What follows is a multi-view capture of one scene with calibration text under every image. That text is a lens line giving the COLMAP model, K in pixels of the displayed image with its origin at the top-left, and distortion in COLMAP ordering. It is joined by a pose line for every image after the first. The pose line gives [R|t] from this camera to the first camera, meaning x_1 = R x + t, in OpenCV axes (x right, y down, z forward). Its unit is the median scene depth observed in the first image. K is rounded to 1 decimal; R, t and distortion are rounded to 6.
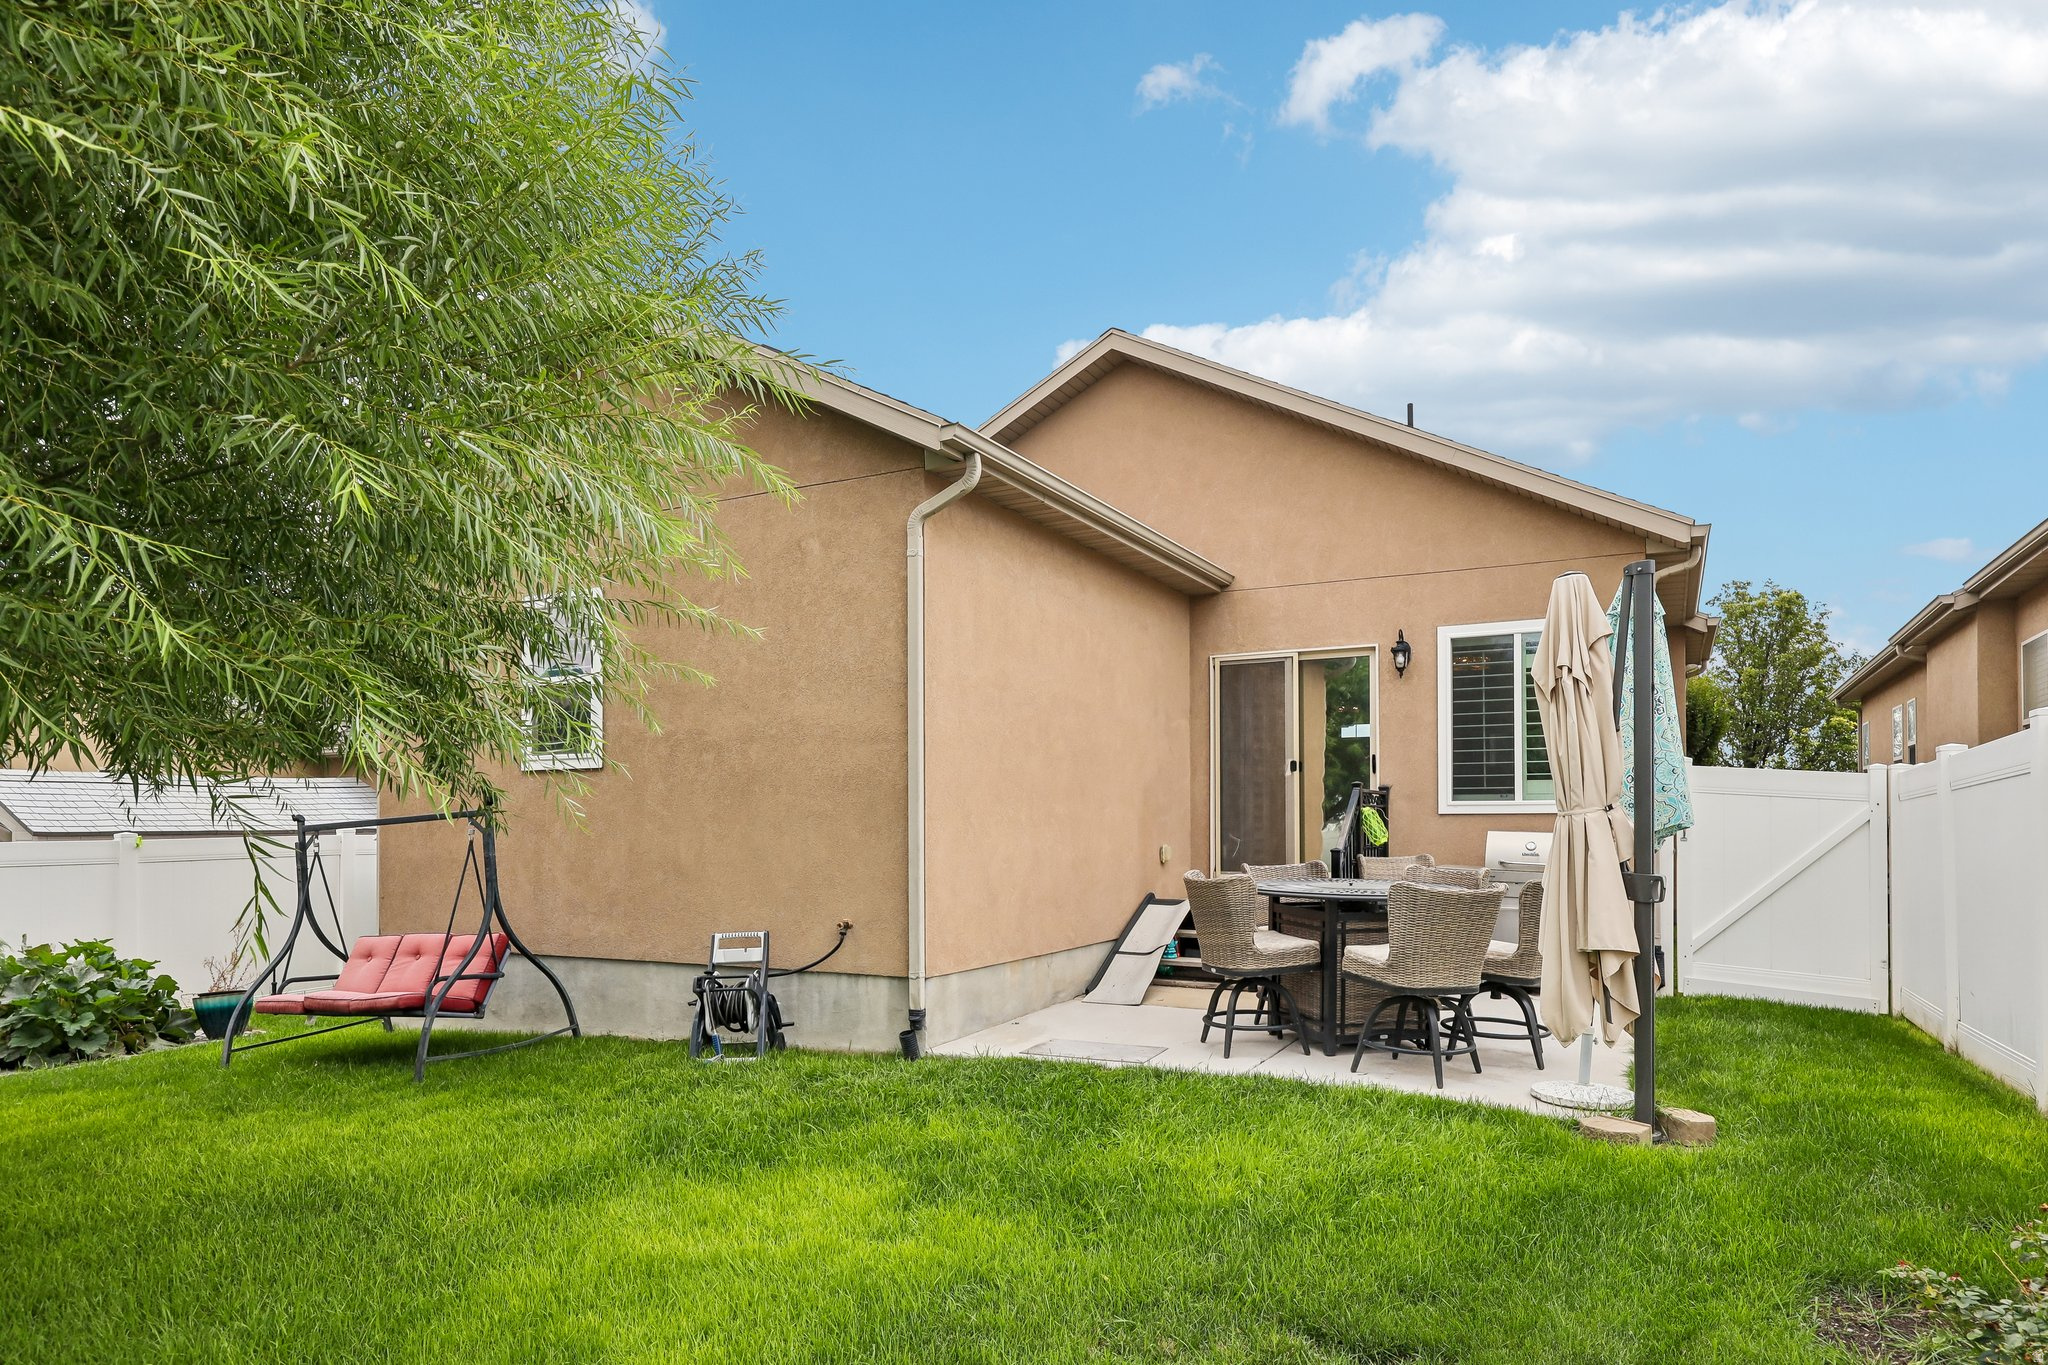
lens RADIAL K [[1190.2, 0, 1023.6], [0, 1190.2, 737.2], [0, 0, 1]] dist [0.003137, 0.000072]
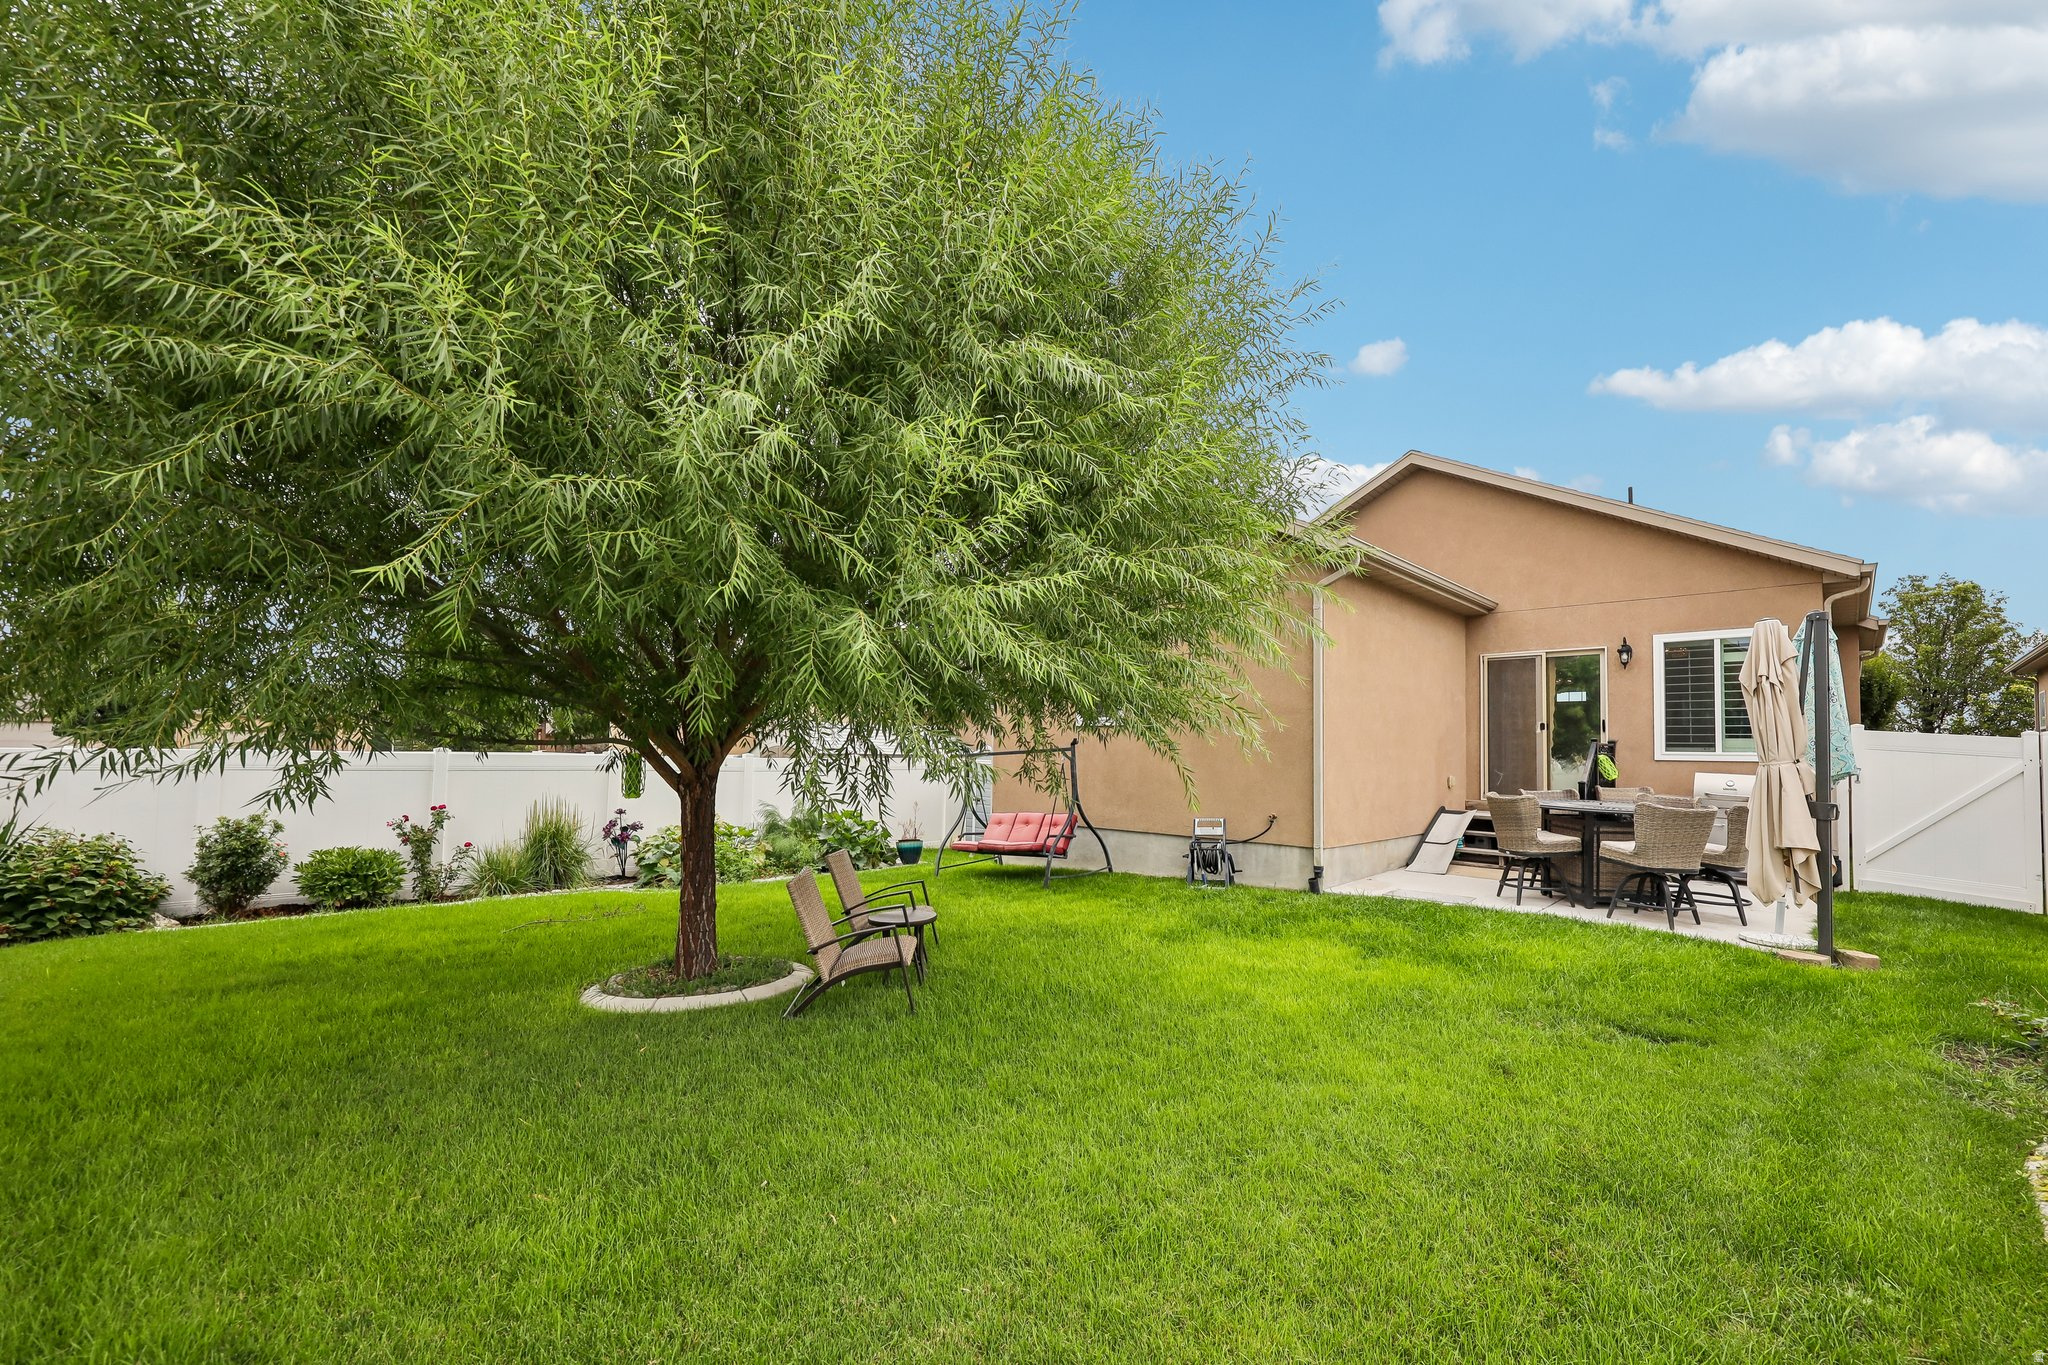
lens RADIAL K [[839.5, 0, 1024.0], [0, 839.5, 682.5], [0, 0, 1]] dist [-0.001301, 0.000180]
pose [[0.960847, -0.003378, -0.277057, -0.154818], [-0.000066, 0.999923, -0.012419, -0.025486], [0.277078, 0.011951, 0.960773, -0.297878]]
